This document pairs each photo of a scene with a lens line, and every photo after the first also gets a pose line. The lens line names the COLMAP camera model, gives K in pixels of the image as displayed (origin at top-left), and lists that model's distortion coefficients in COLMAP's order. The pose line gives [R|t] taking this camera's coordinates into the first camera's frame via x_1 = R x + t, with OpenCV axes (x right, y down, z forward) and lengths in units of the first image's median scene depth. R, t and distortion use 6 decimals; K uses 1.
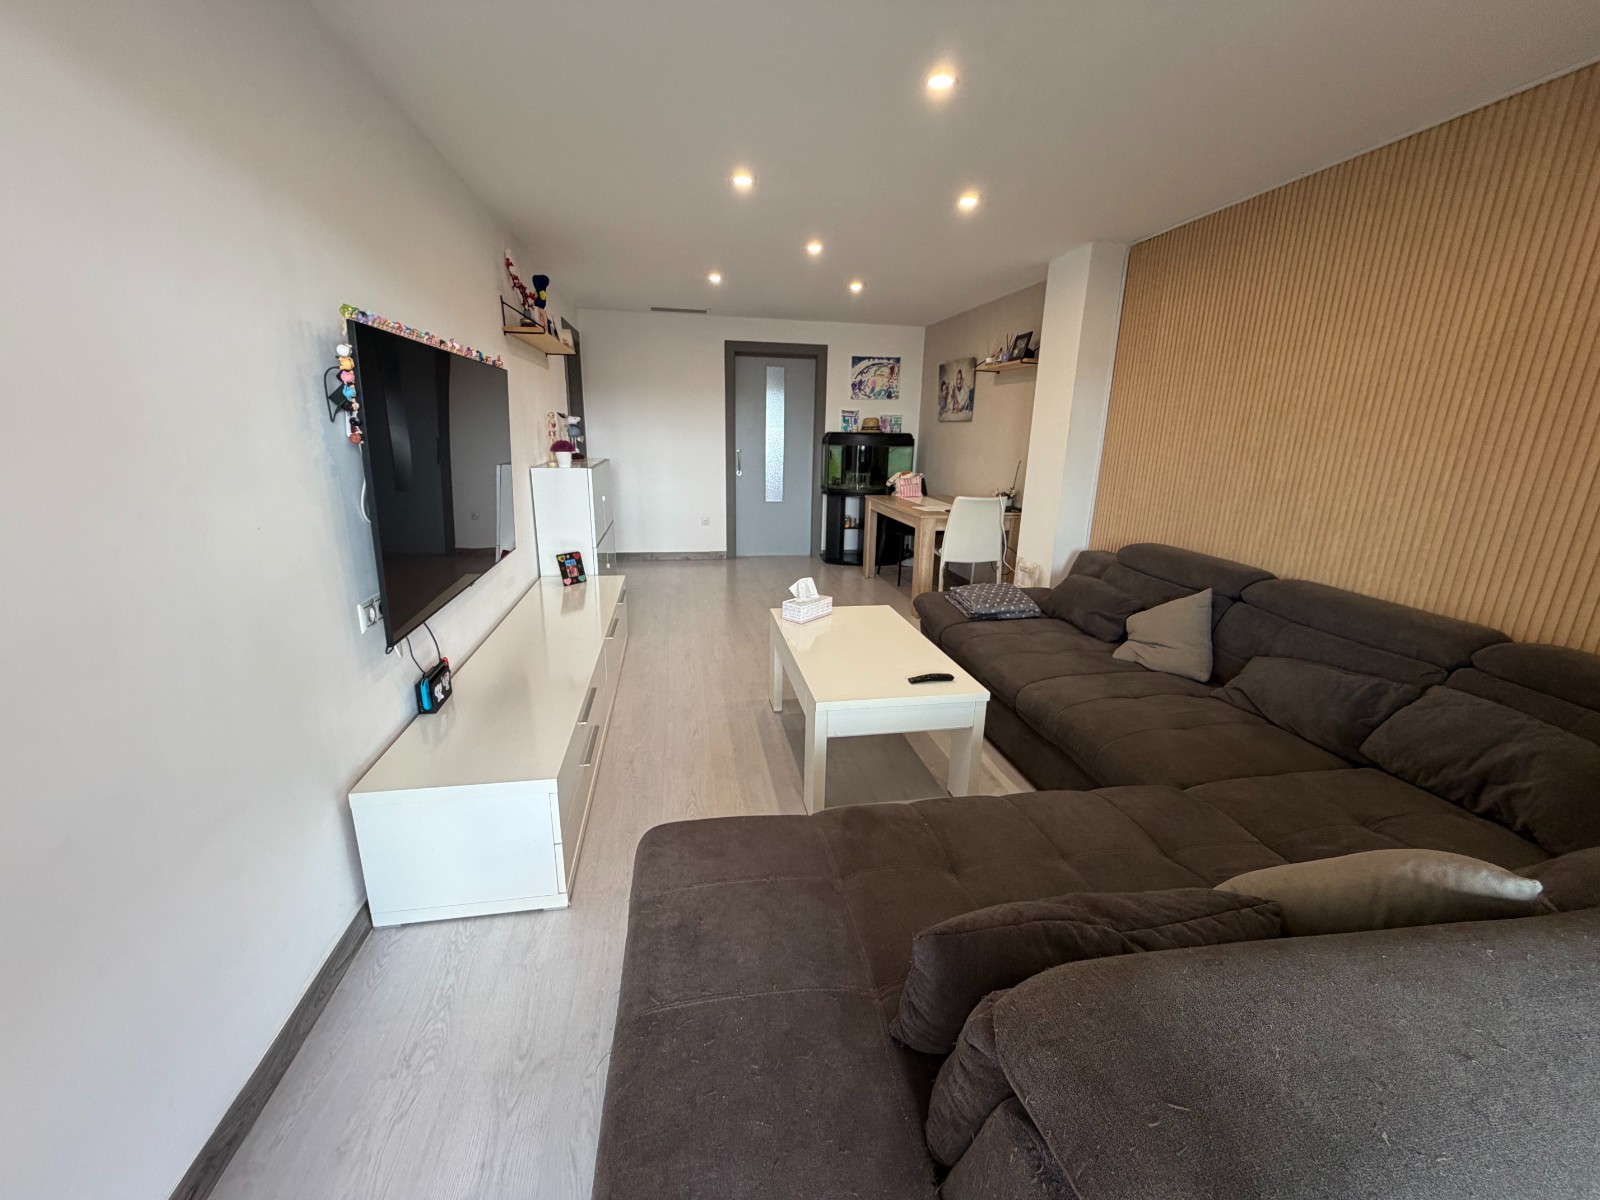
lens RADIAL K [[642.1, 0, 795.5], [0, 642.1, 605.4], [0, 0, 1]] dist [0.000640, -0.000324]
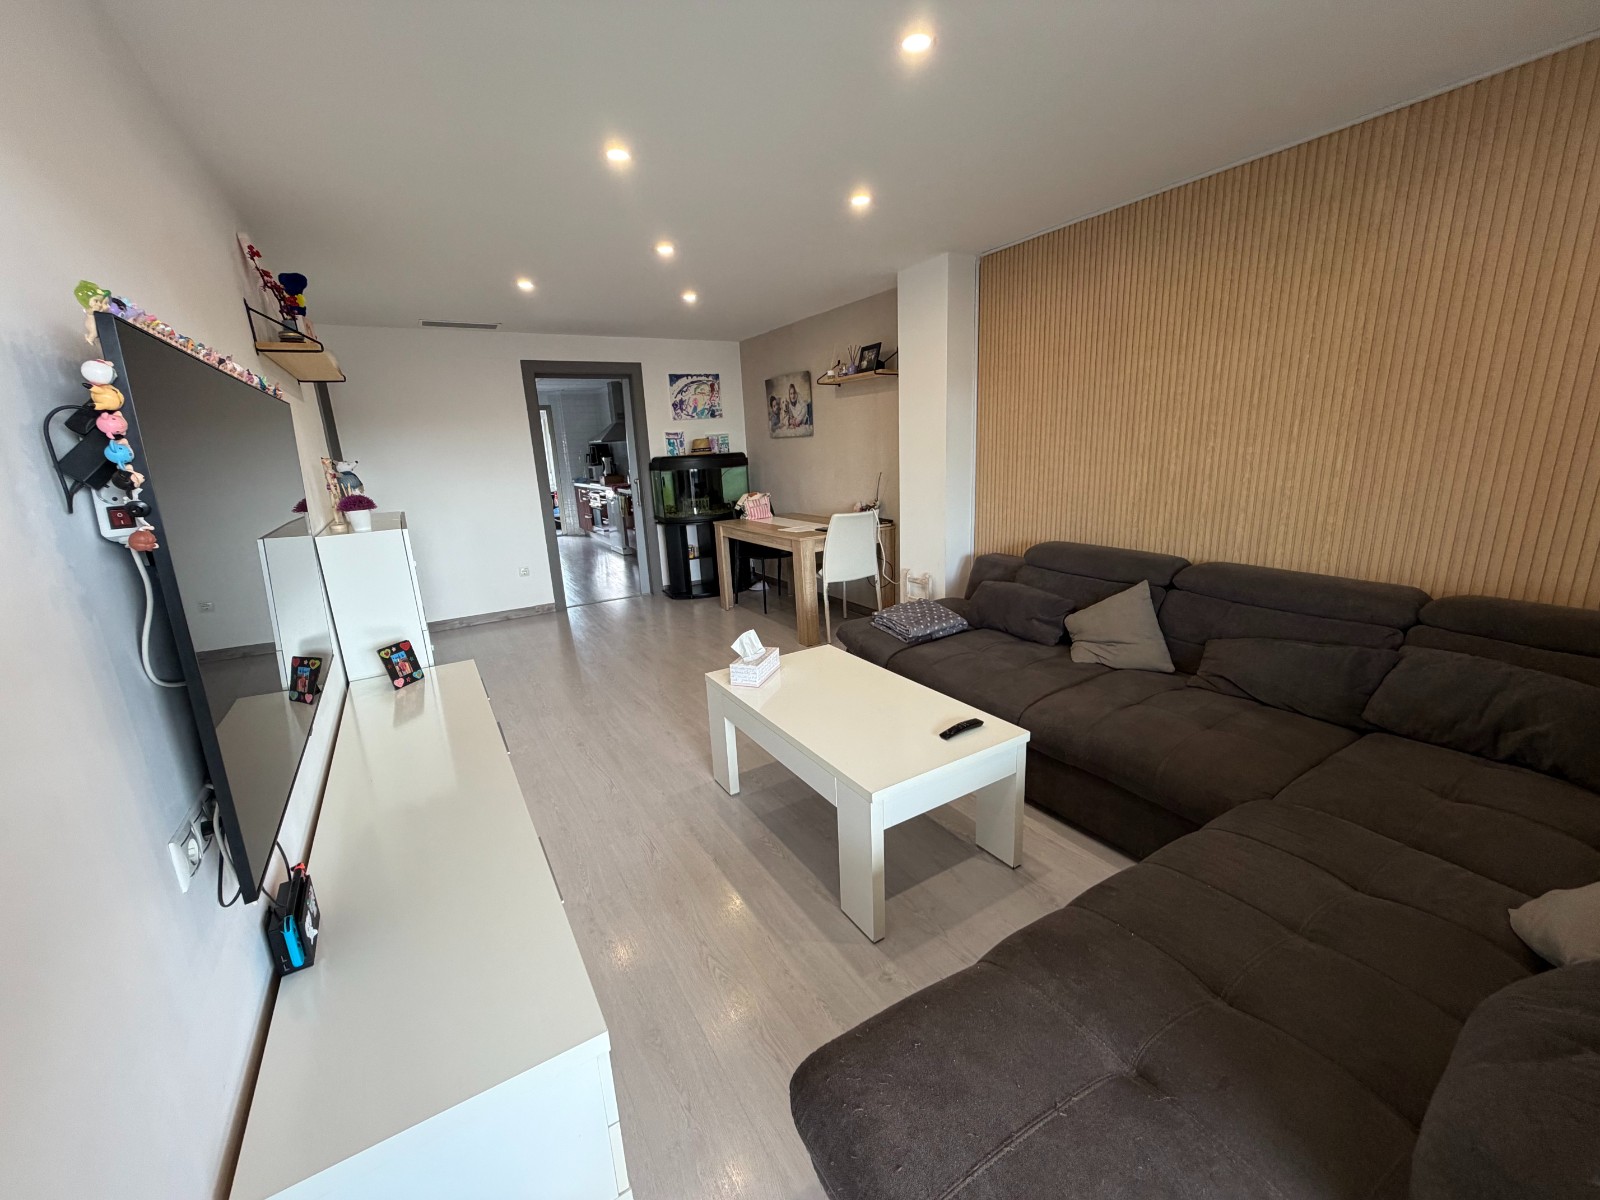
lens RADIAL K [[642.1, 0, 798.2], [0, 642.1, 604.6], [0, 0, 1]] dist [0.000640, -0.000324]
pose [[0.931340, -0.149102, 0.332226, -0.205799], [0.157980, 0.987442, 0.000290, -0.069574], [-0.328097, 0.052215, 0.943200, 0.189121]]
